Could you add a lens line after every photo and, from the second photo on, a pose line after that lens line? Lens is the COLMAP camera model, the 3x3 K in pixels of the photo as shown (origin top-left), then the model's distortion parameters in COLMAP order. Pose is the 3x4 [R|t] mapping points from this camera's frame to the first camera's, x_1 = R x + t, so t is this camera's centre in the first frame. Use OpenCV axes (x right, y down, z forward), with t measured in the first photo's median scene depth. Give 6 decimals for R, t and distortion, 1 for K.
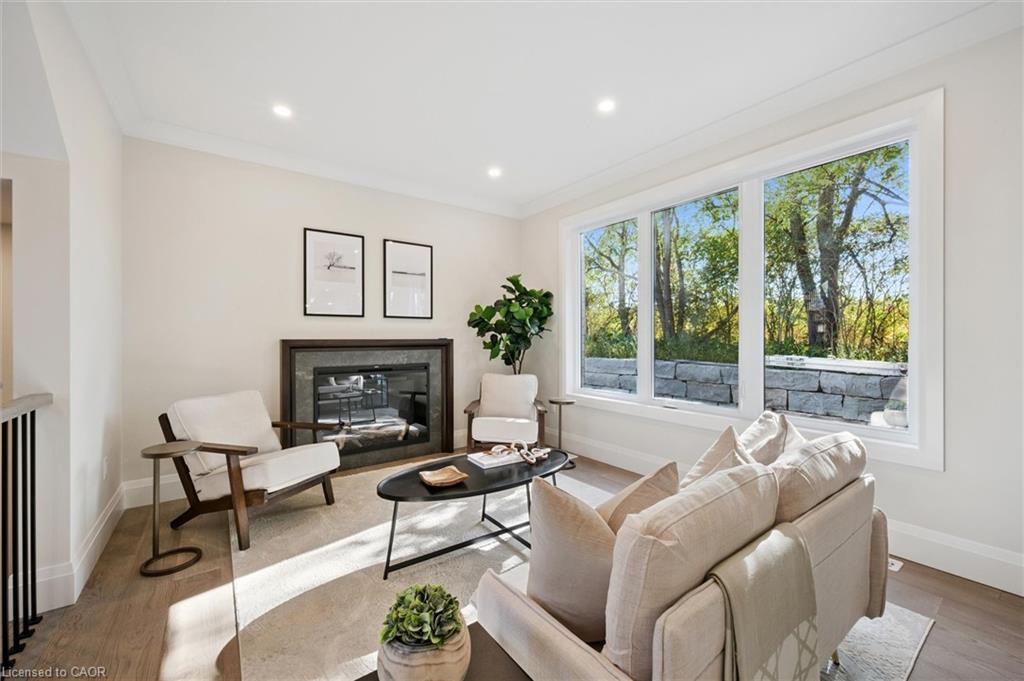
lens RADIAL K [[405.1, 0, 512.8], [0, 405.1, 338.3], [0, 0, 1]] dist [-0.000114, -0.000142]
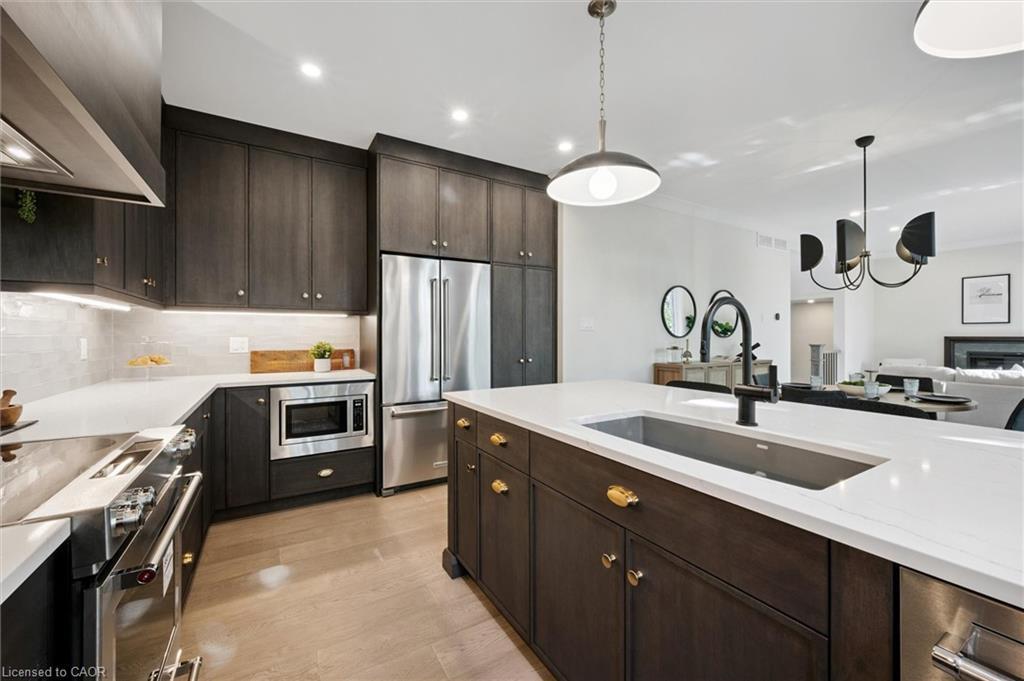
lens RADIAL K [[405.1, 0, 512.8], [0, 405.1, 338.3], [0, 0, 1]] dist [-0.000114, -0.000142]
pose [[-0.085463, 0.009014, -0.996301, 1.399100], [0.002337, 0.999958, 0.008846, -0.009087], [0.996339, -0.001572, -0.085481, -0.844488]]
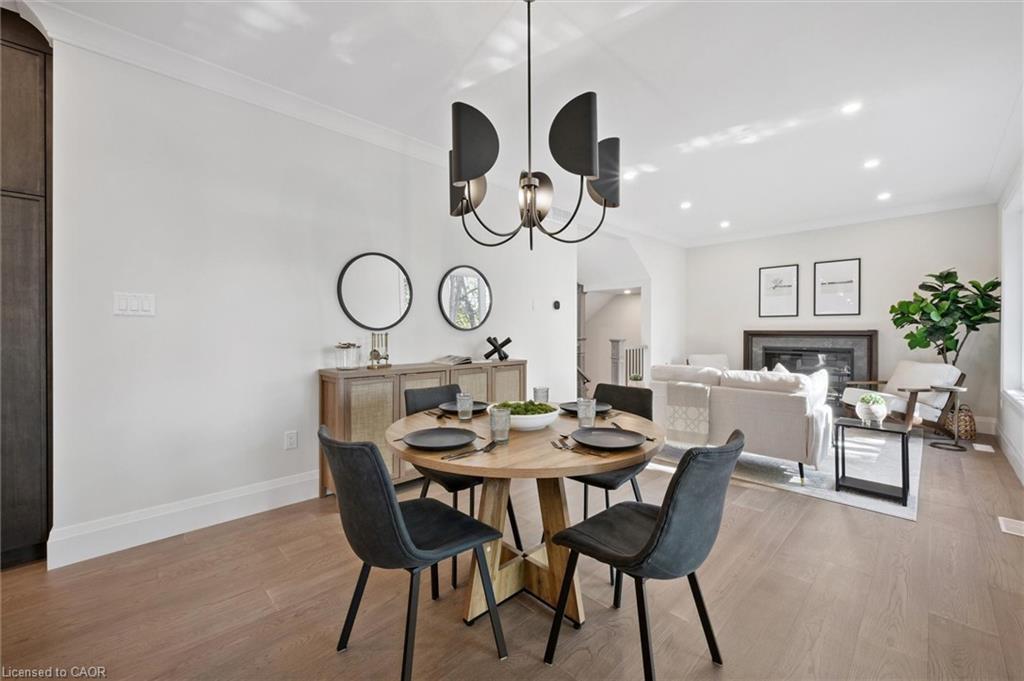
lens RADIAL K [[413.0, 0, 511.2], [0, 413.0, 334.2], [0, 0, 1]] dist [0.000245, -0.000057]
pose [[0.140232, 0.010945, -0.990058, 1.018845], [-0.000209, 0.999939, 0.011024, -0.000712], [0.990119, -0.001339, 0.140226, -0.305569]]
